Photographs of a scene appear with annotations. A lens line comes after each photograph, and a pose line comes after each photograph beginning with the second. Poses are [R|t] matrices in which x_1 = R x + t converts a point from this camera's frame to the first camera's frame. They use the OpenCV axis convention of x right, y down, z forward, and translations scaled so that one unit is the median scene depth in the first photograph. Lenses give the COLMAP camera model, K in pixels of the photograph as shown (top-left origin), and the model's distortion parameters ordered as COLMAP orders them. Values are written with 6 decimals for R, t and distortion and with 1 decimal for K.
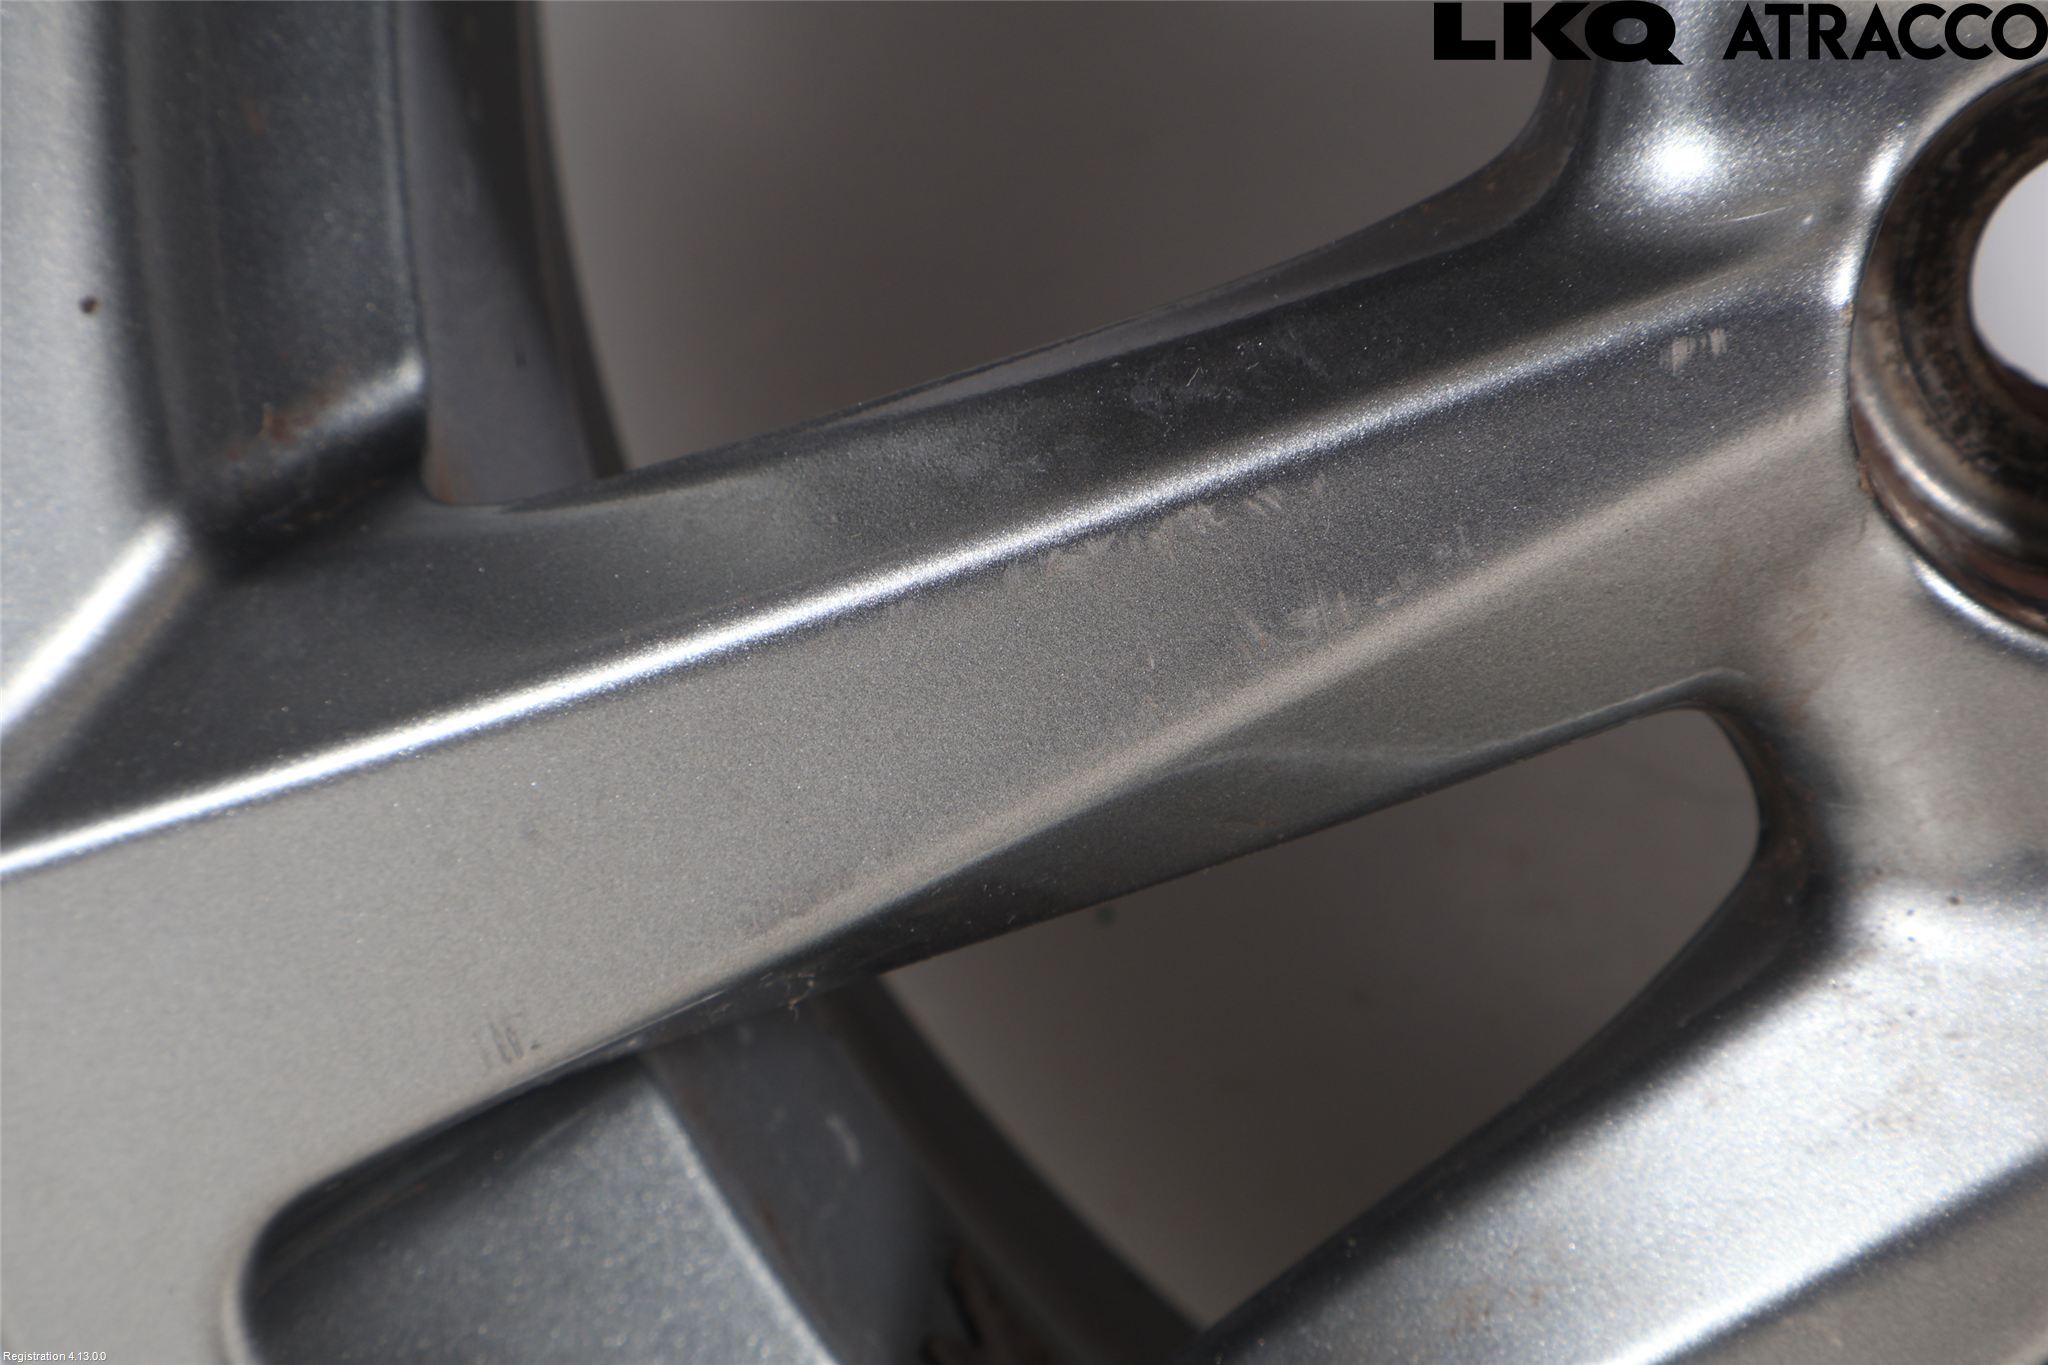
lens RADIAL K [[4633.6, 0, 1024.0], [0, 4633.6, 682.5], [0, 0, 1]] dist [-0.021755, -0.075813]
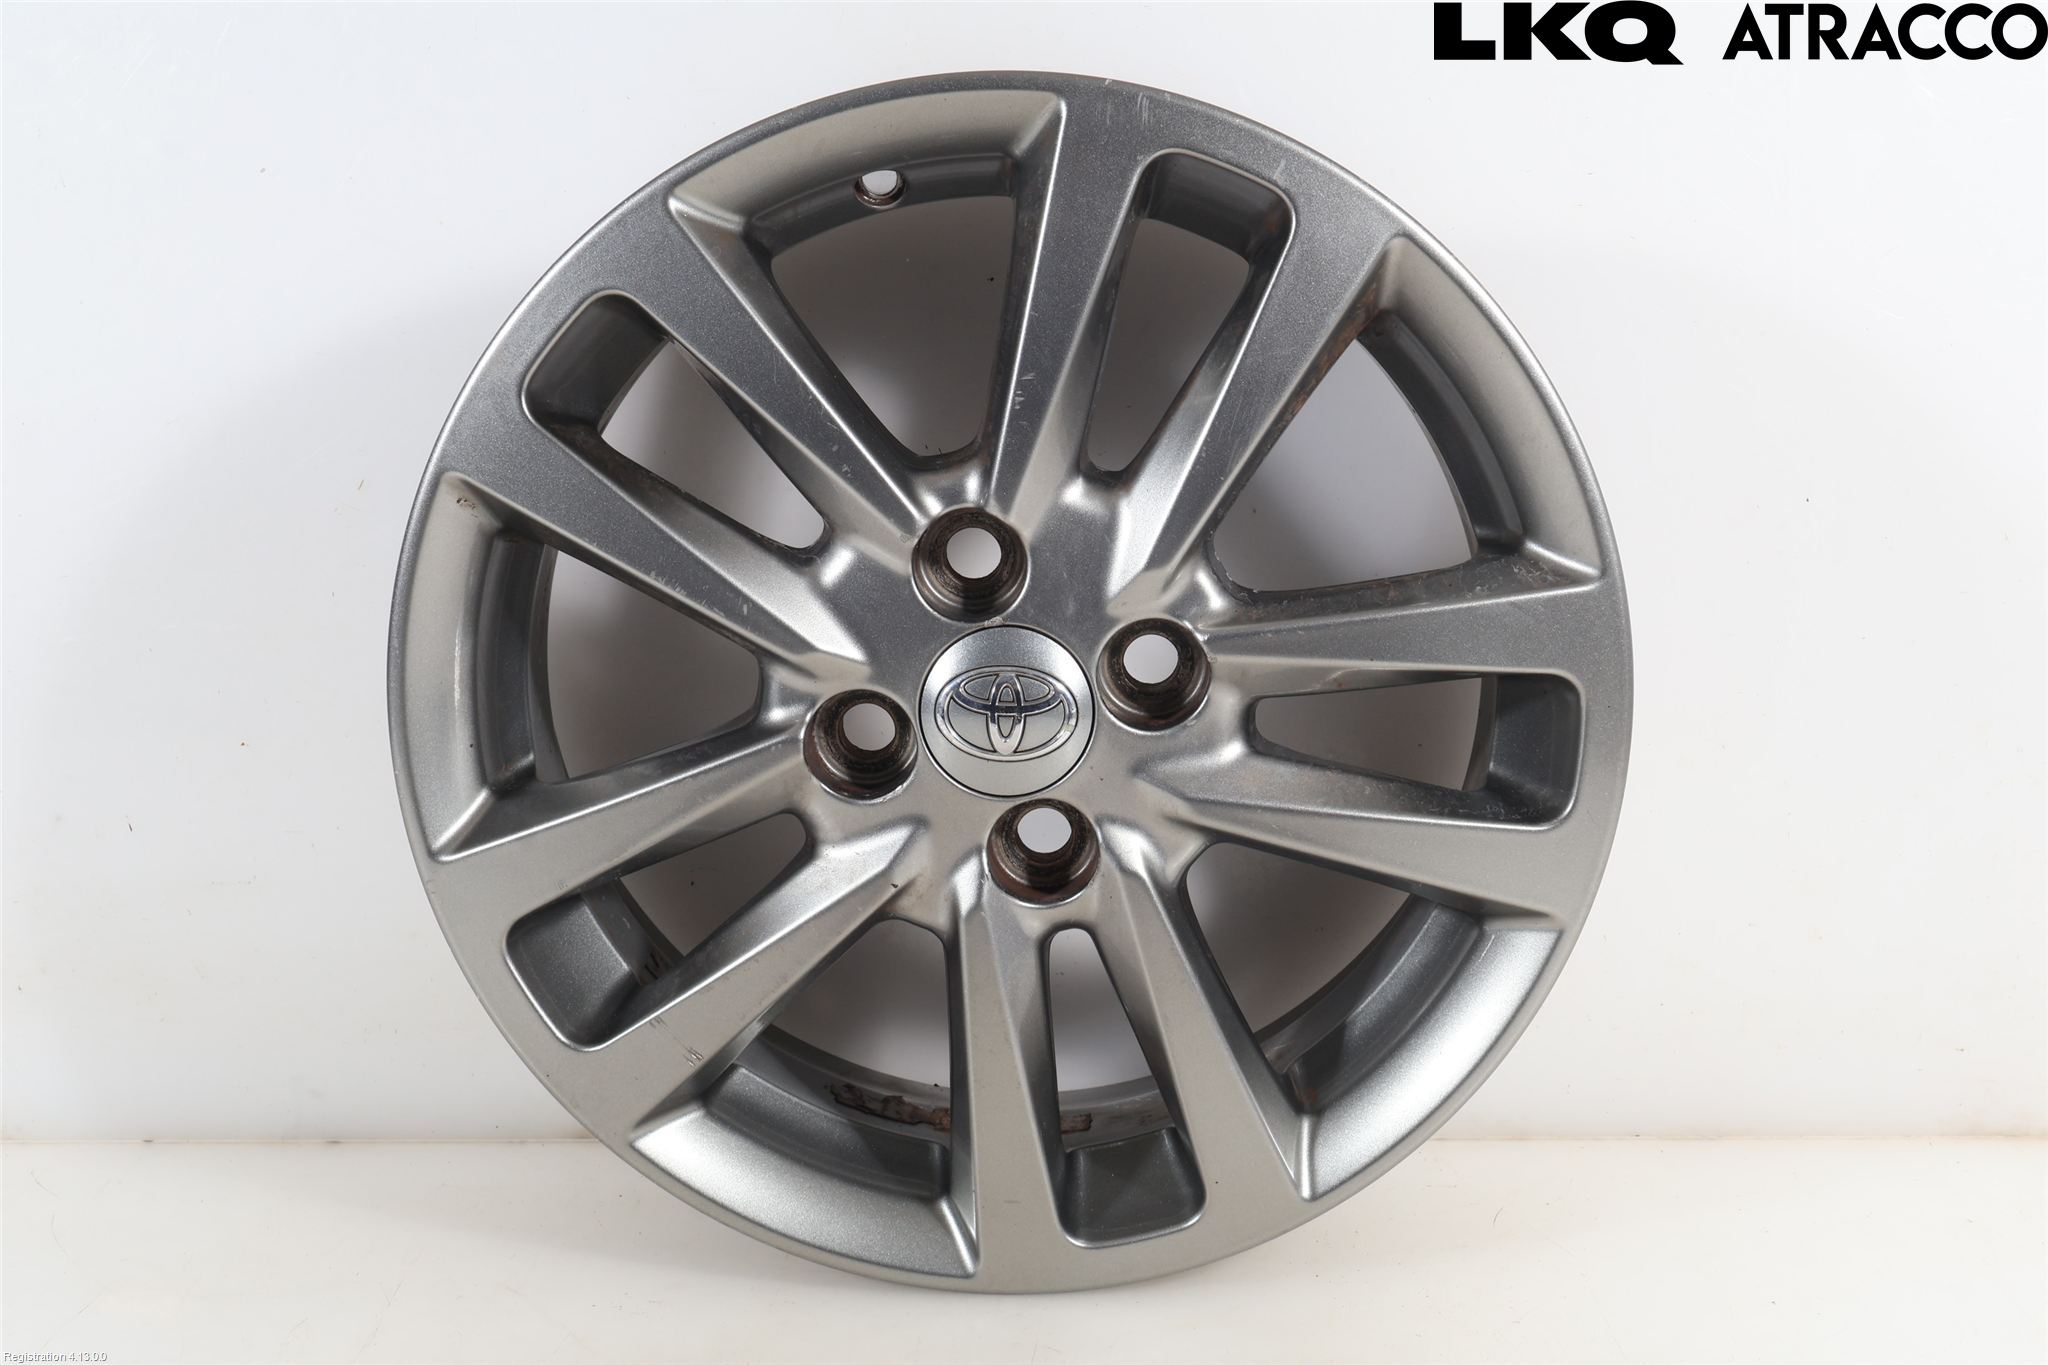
lens RADIAL K [[2765.6, 0, 1024.0], [0, 2765.6, 682.5], [0, 0, 1]] dist [-0.007604, -0.003673]
pose [[0.994060, -0.028211, 0.105110, 0.086386], [0.035989, 0.996693, -0.072861, 0.096215], [-0.102707, 0.076211, 0.991788, -2.173804]]
